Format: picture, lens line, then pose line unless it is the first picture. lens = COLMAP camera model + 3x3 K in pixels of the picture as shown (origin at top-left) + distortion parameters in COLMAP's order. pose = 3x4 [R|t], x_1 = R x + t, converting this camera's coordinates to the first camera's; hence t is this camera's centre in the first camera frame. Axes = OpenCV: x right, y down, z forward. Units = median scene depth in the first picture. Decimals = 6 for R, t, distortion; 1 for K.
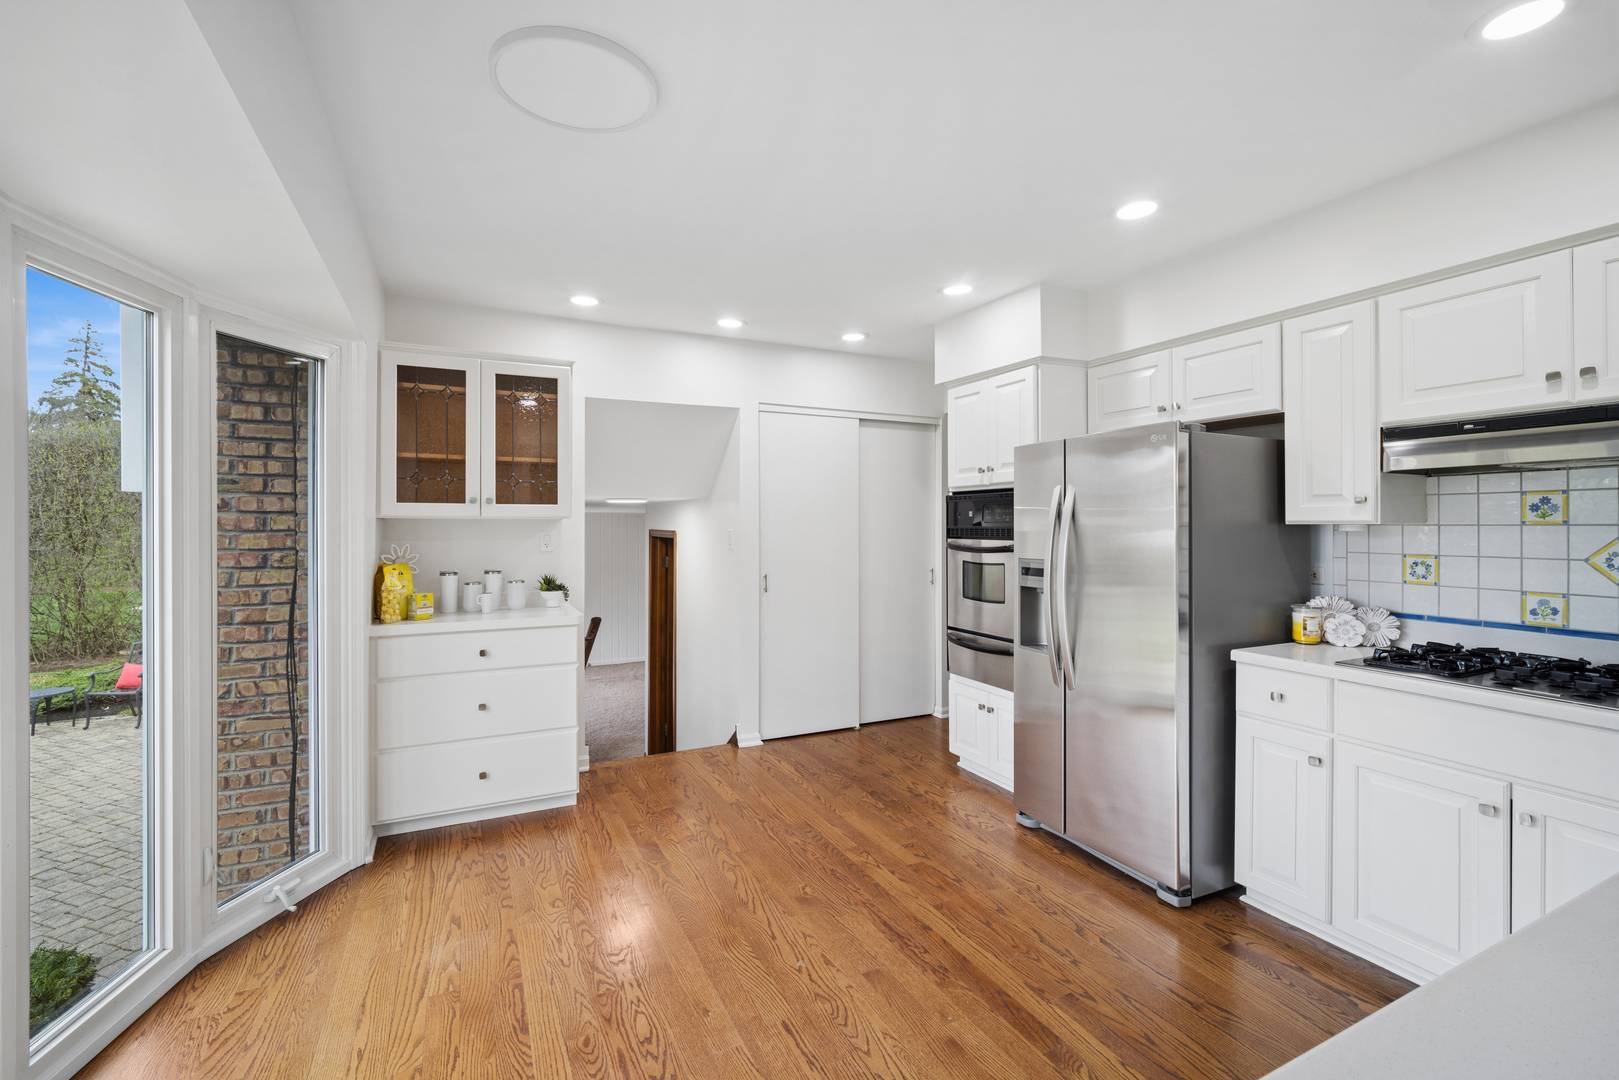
lens RADIAL K [[697.7, 0, 808.7], [0, 697.7, 528.5], [0, 0, 1]] dist [-0.000785, 0.001069]
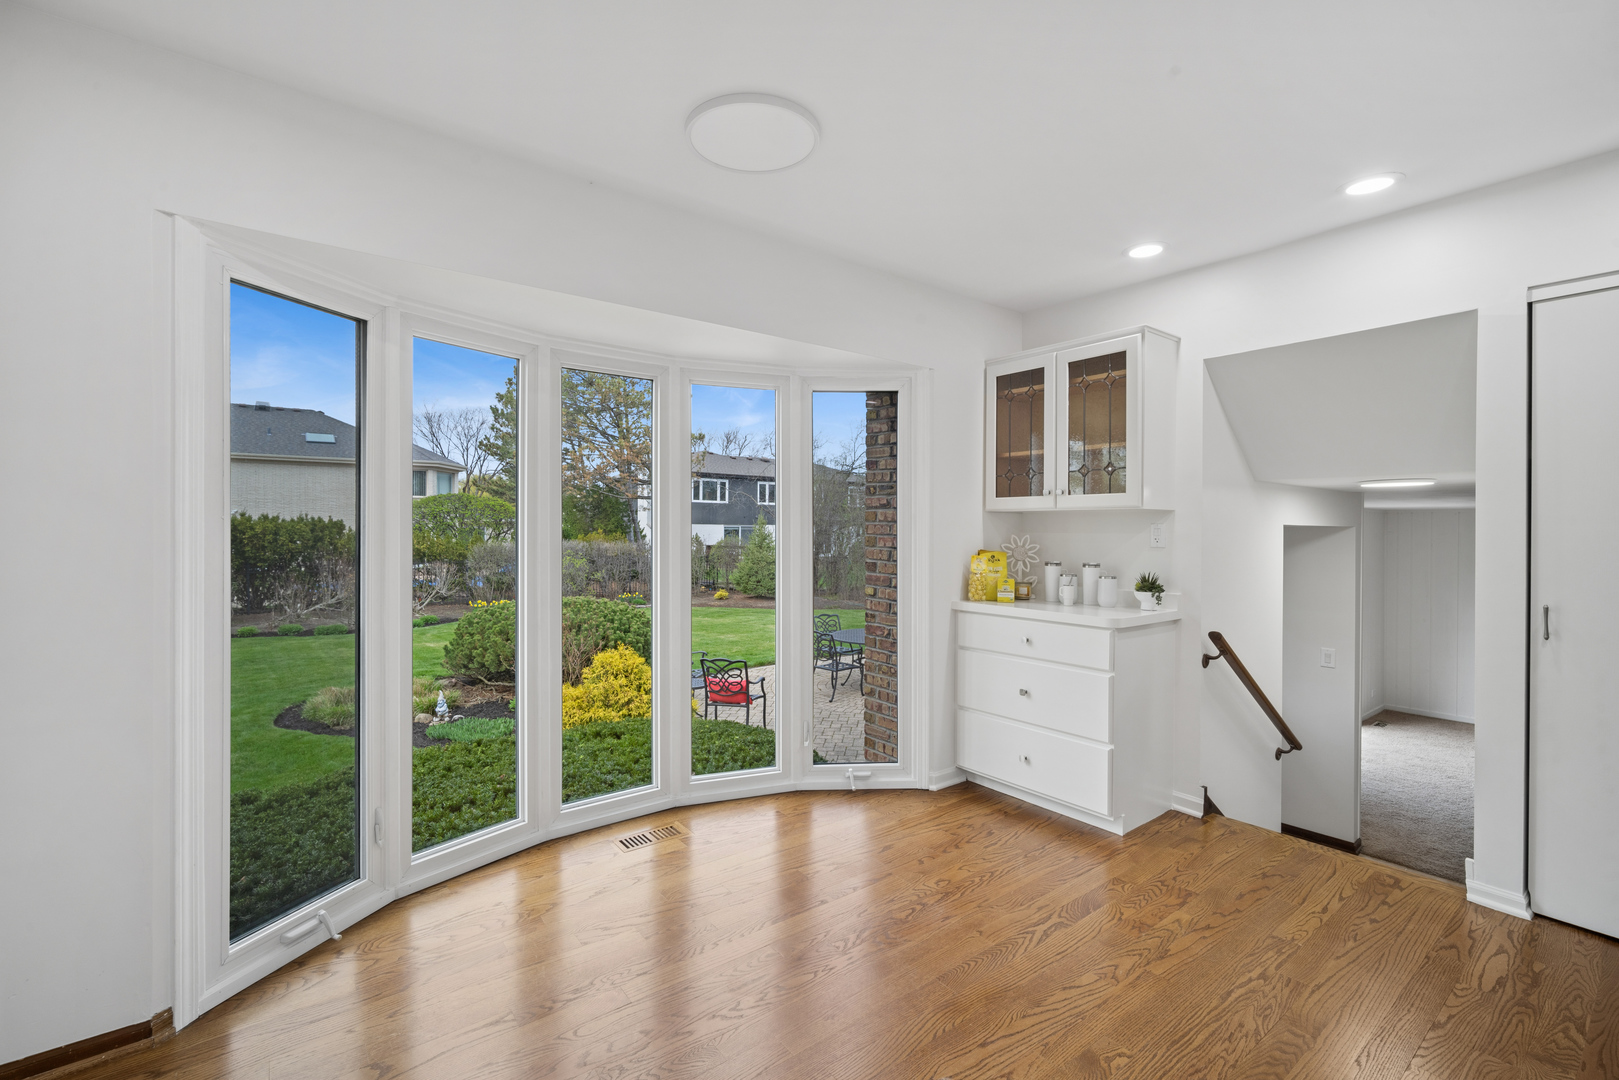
lens RADIAL K [[698.3, 0, 807.1], [0, 698.3, 535.8], [0, 0, 1]] dist [-0.000319, 0.000768]
pose [[0.206339, 0.010705, -0.978422, 0.468122], [-0.007164, 0.999930, 0.009429, 0.016208], [0.978454, 0.005064, 0.206402, 0.465734]]
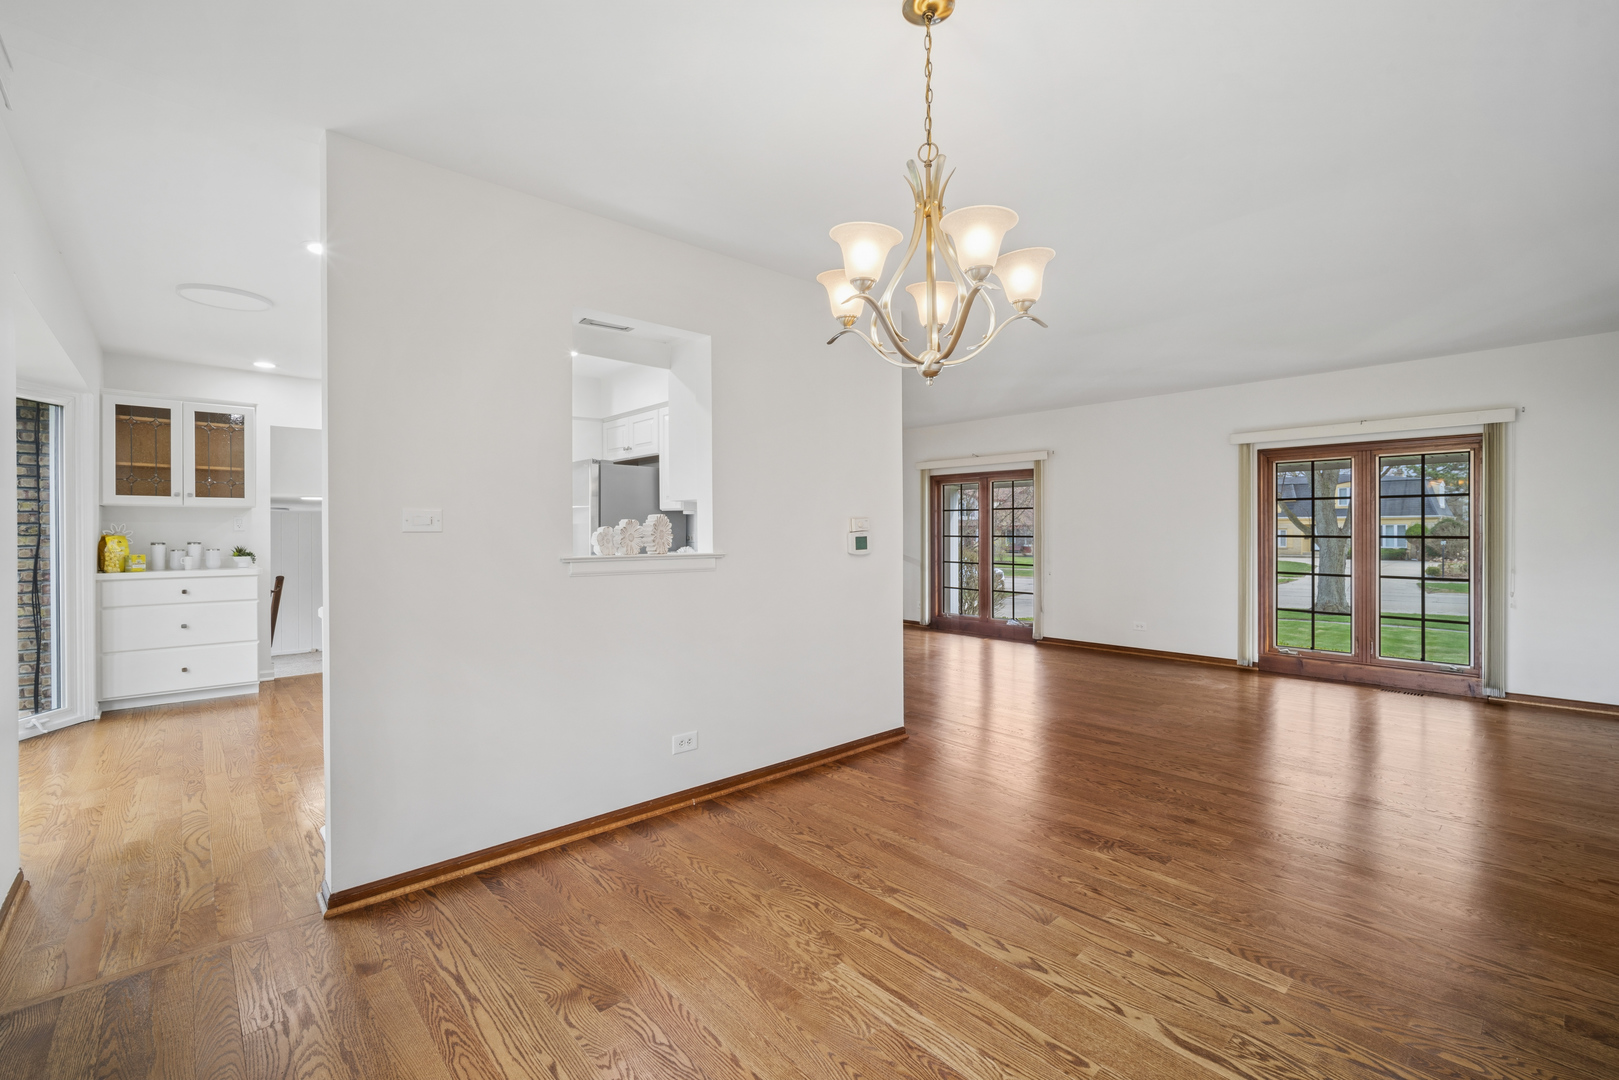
lens RADIAL K [[698.3, 0, 807.1], [0, 698.3, 535.8], [0, 0, 1]] dist [-0.000319, 0.000768]
pose [[0.964459, -0.003154, 0.264213, 0.459065], [0.002716, 0.999994, 0.002021, 0.052751], [-0.264218, -0.001232, 0.964462, -0.865169]]
